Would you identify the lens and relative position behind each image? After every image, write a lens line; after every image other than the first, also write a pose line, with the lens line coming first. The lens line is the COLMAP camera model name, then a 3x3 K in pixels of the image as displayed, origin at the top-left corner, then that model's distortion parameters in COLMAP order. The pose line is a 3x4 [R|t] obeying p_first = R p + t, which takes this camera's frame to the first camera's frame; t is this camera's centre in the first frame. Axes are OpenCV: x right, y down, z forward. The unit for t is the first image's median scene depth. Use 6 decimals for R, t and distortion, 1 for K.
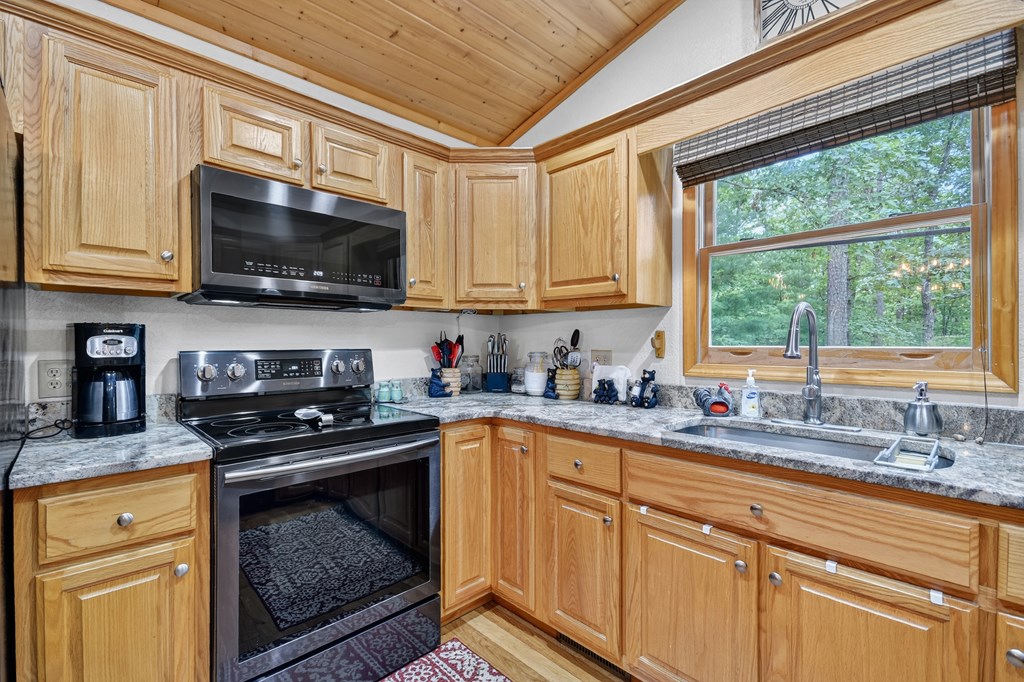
lens RADIAL K [[470.3, 0, 535.5], [0, 470.3, 341.8], [0, 0, 1]] dist [-0.004083, -0.000519]
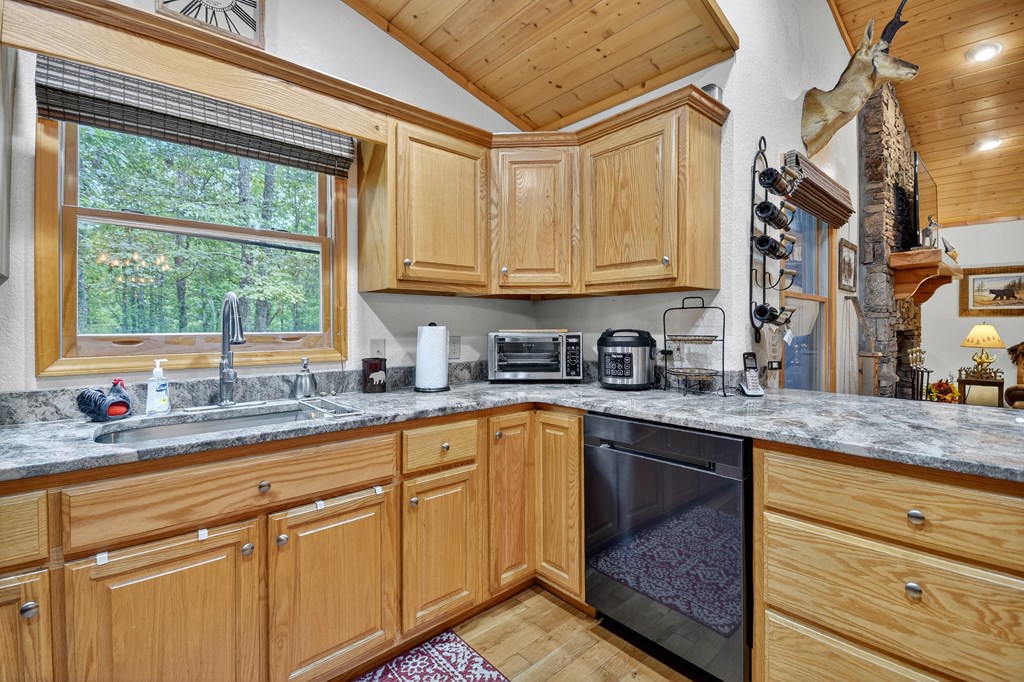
lens RADIAL K [[438.6, 0, 506.9], [0, 438.6, 327.7], [0, 0, 1]] dist [-0.002179, -0.000570]
pose [[0.054091, 0.002672, 0.998532, -0.429377], [0.001913, 0.999994, -0.002780, 0.001432], [-0.998534, 0.002060, 0.054085, 0.344170]]
